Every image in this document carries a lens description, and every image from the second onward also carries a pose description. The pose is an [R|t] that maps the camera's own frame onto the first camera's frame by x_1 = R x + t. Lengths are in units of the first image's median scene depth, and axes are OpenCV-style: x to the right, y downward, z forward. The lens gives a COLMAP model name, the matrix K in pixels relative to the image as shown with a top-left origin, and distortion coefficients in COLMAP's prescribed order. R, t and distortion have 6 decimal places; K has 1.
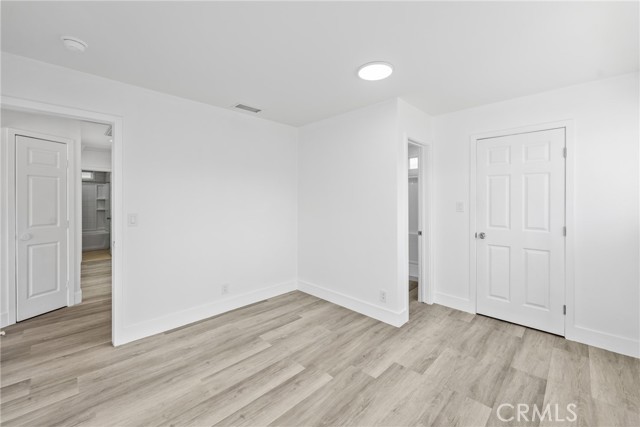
lens RADIAL K [[259.9, 0, 319.0], [0, 259.9, 202.3], [0, 0, 1]] dist [-0.000222, -0.000029]
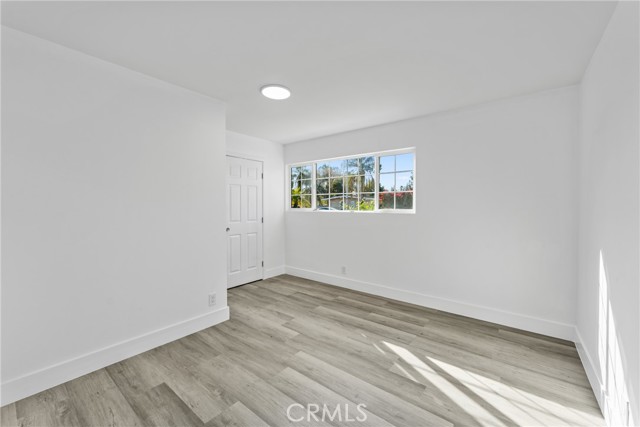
lens RADIAL K [[259.9, 0, 319.0], [0, 259.9, 202.3], [0, 0, 1]] dist [-0.000222, -0.000029]
pose [[-0.120026, 0.014160, 0.992670, -0.891780], [0.003566, 0.999898, -0.013832, 0.016220], [-0.992764, 0.001879, -0.120064, 0.836623]]
